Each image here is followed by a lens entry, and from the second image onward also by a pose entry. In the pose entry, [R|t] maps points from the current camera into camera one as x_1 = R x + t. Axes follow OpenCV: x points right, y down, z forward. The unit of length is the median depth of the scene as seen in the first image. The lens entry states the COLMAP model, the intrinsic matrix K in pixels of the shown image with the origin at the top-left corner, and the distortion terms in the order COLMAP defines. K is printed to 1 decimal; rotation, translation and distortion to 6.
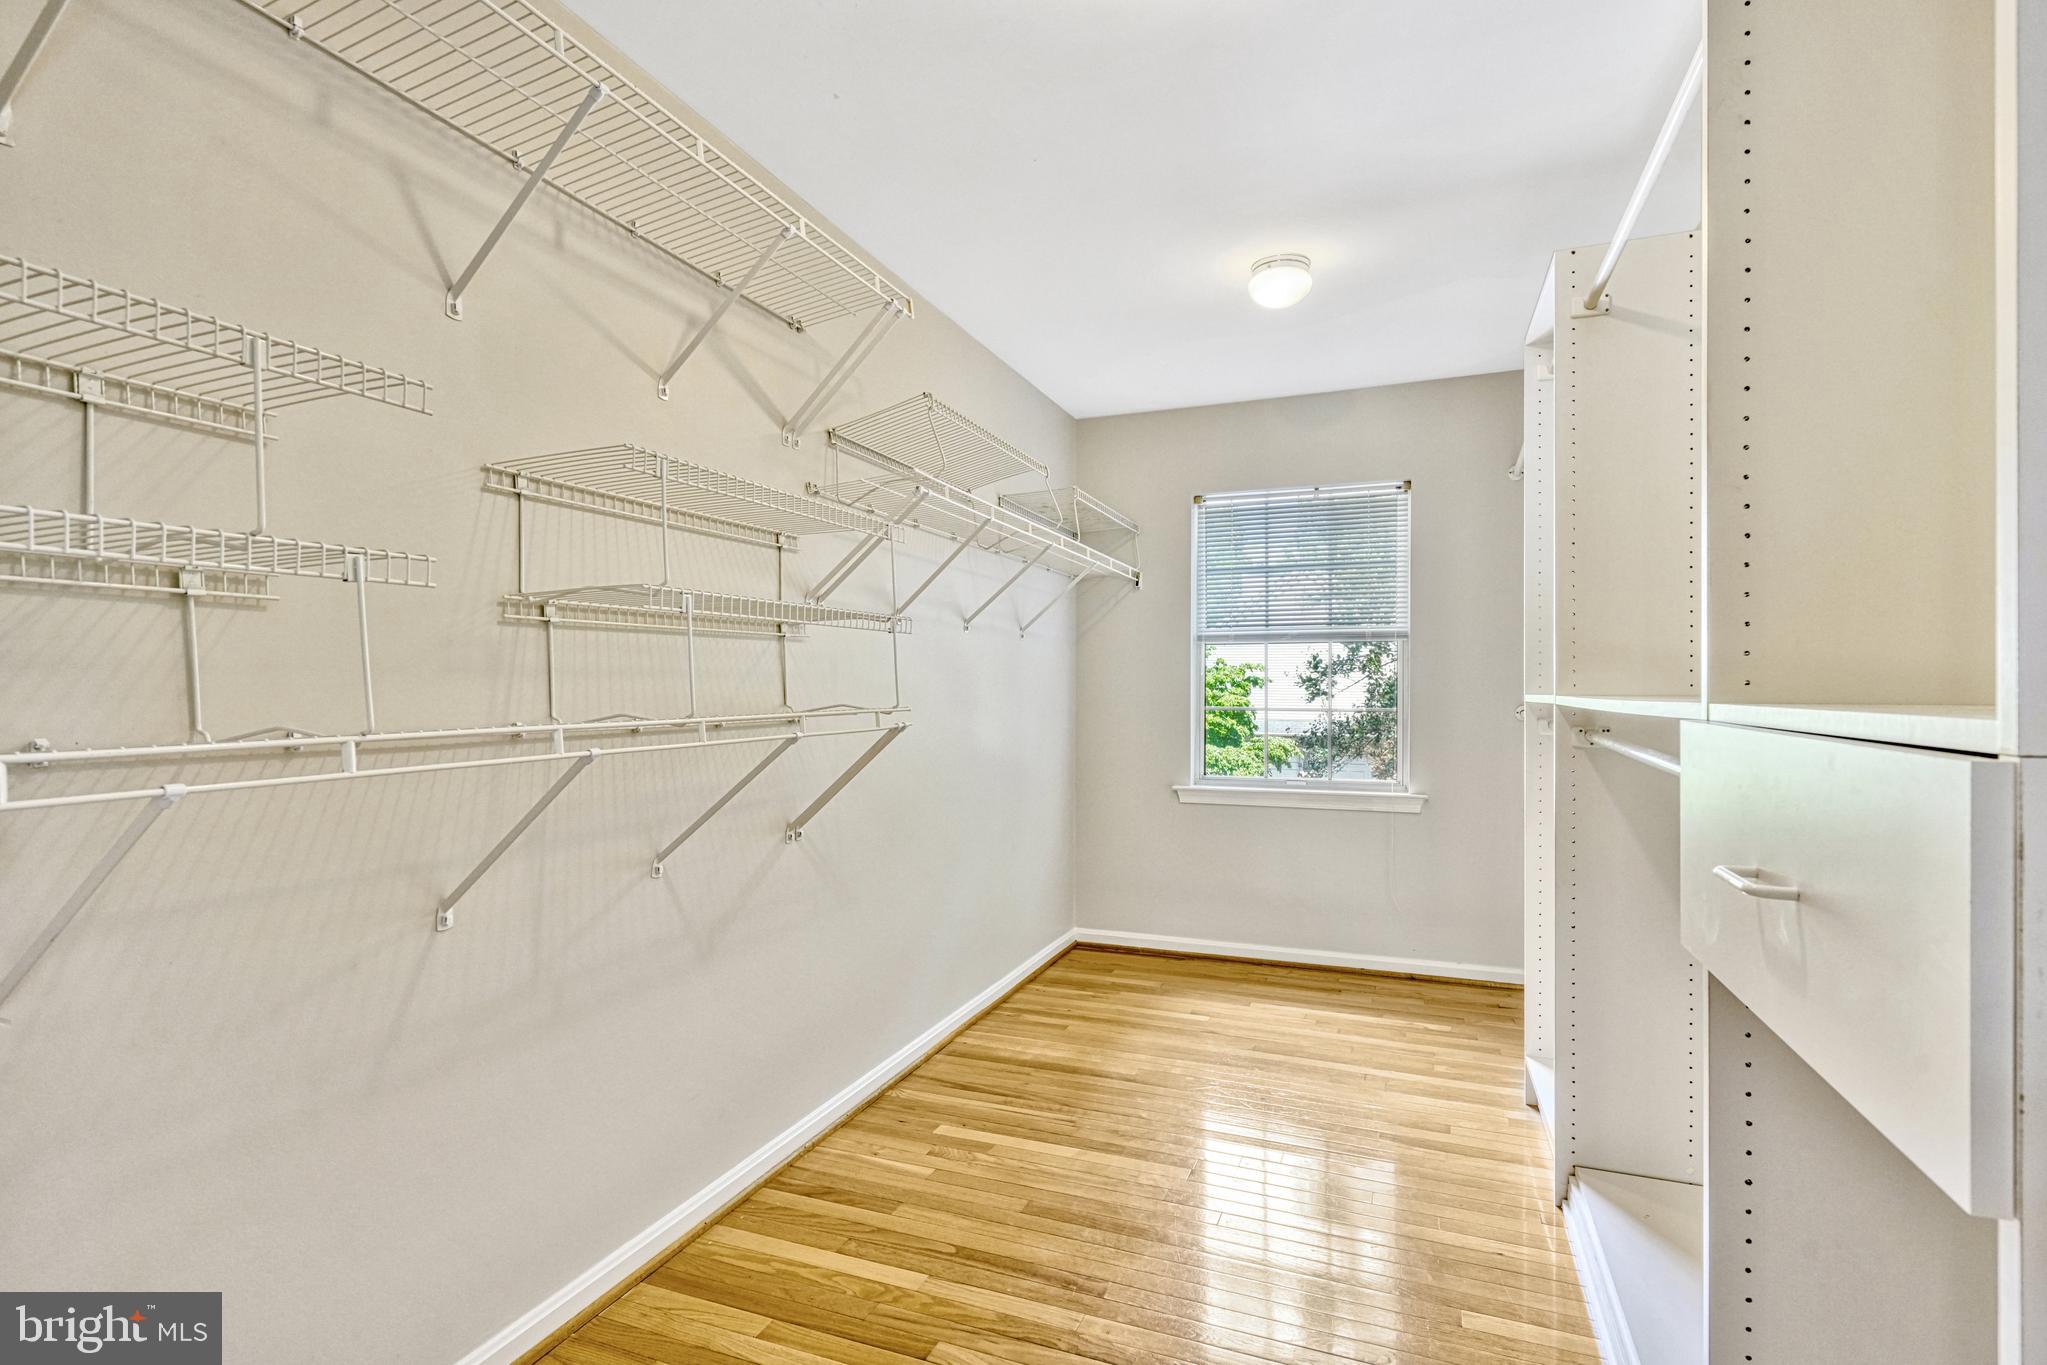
lens RADIAL K [[1013.6, 0, 1023.5], [0, 1013.6, 682.5], [0, 0, 1]] dist [-0.083538, 0.039071]
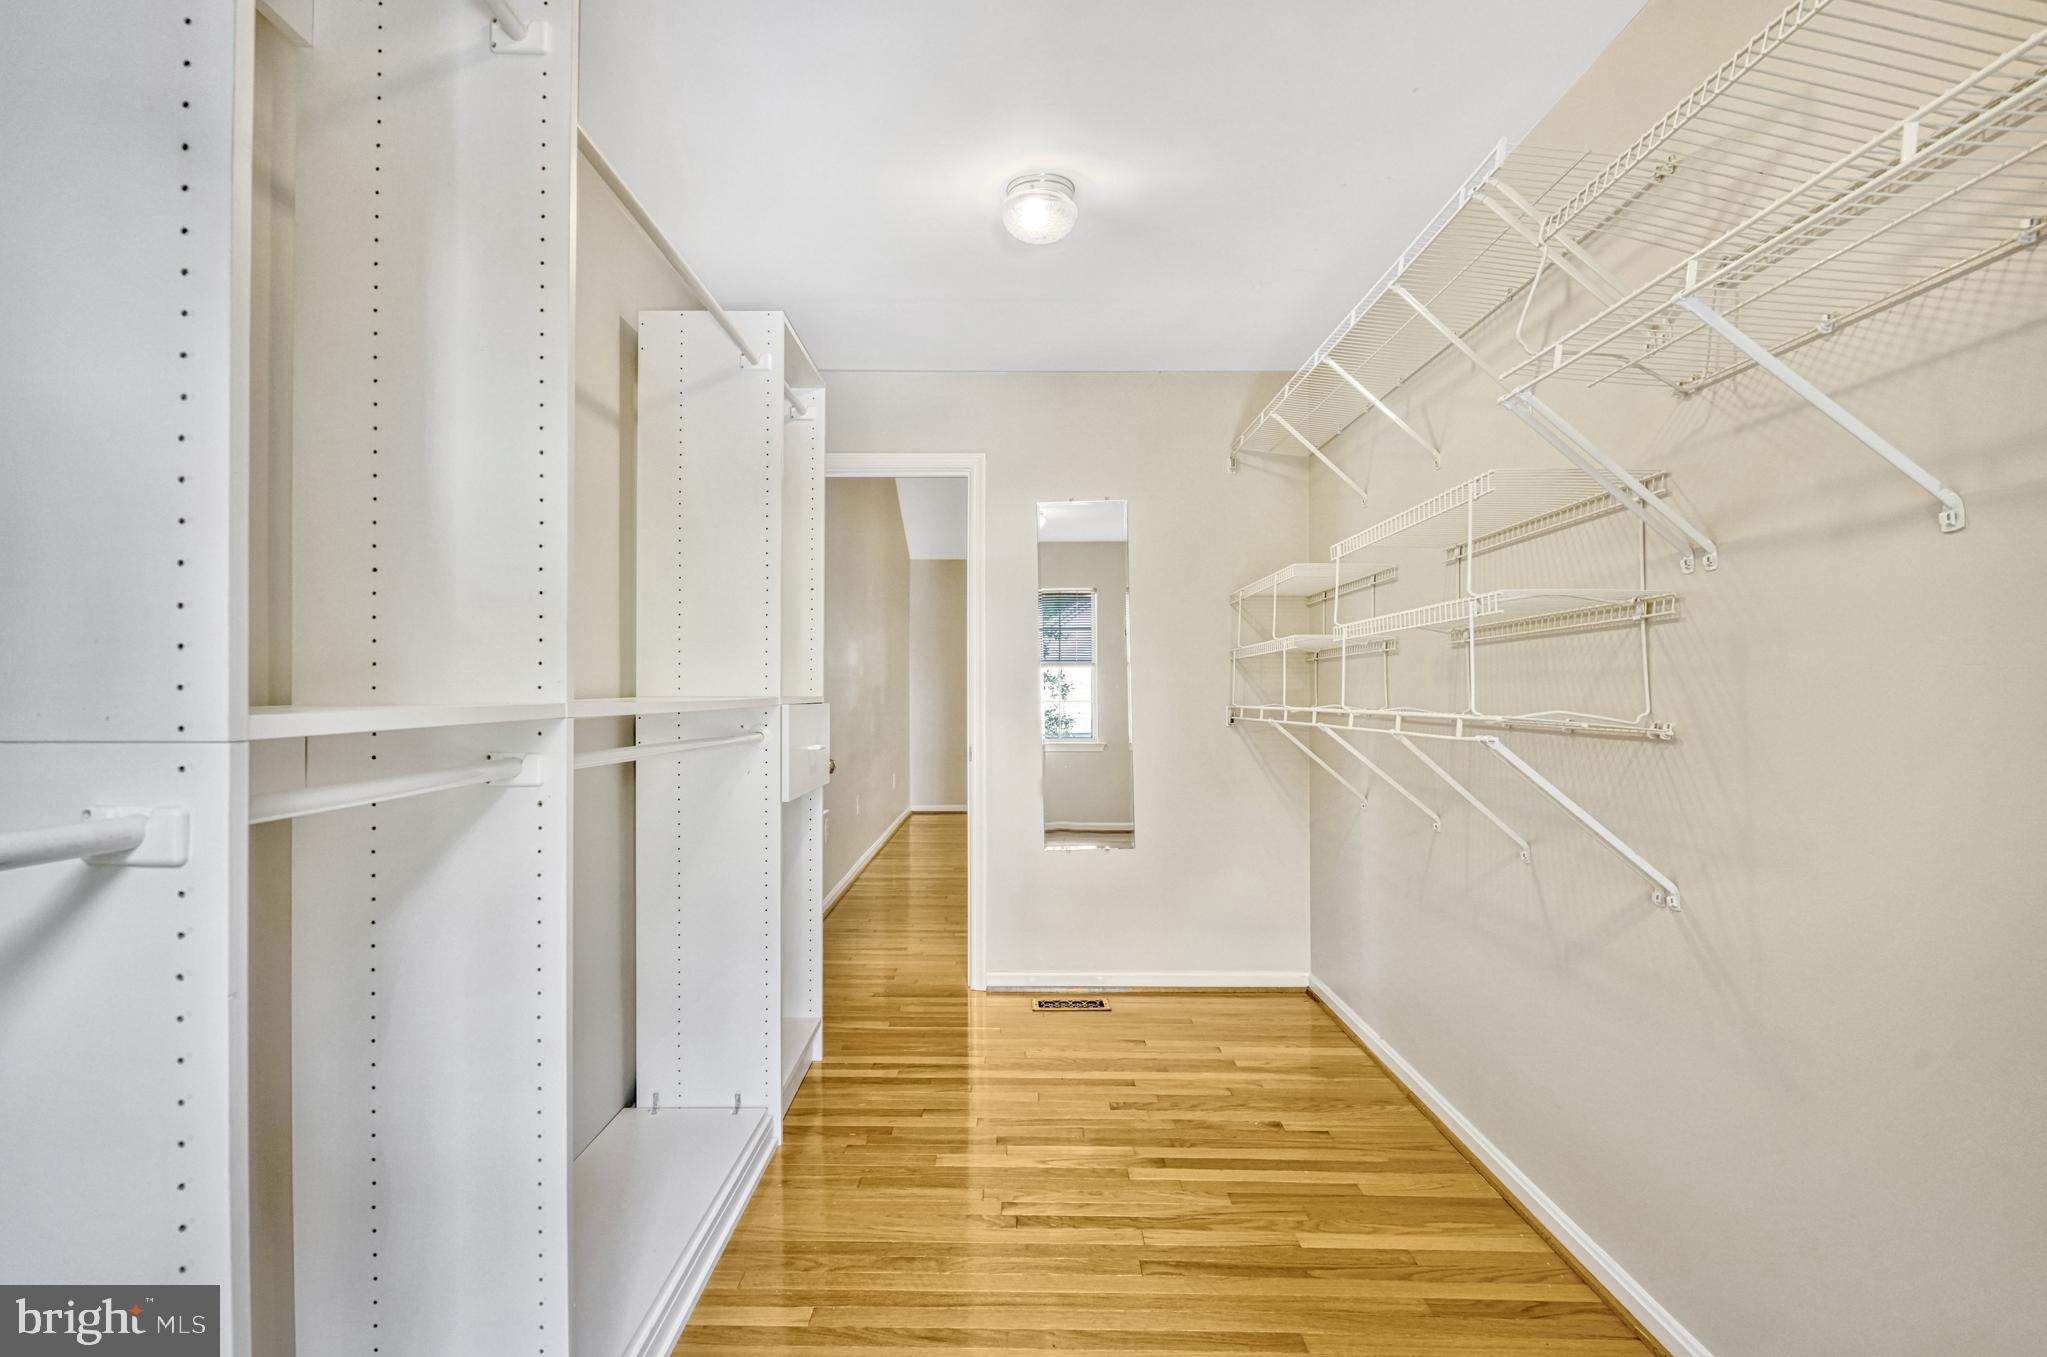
lens RADIAL K [[1013.6, 0, 1023.5], [0, 1013.6, 678.5], [0, 0, 1]] dist [-0.083538, 0.039071]
pose [[-0.934166, -0.002760, -0.356827, 0.520254], [0.002809, 0.999882, -0.015088, 0.008216], [0.356827, -0.015097, -0.934049, 1.755732]]
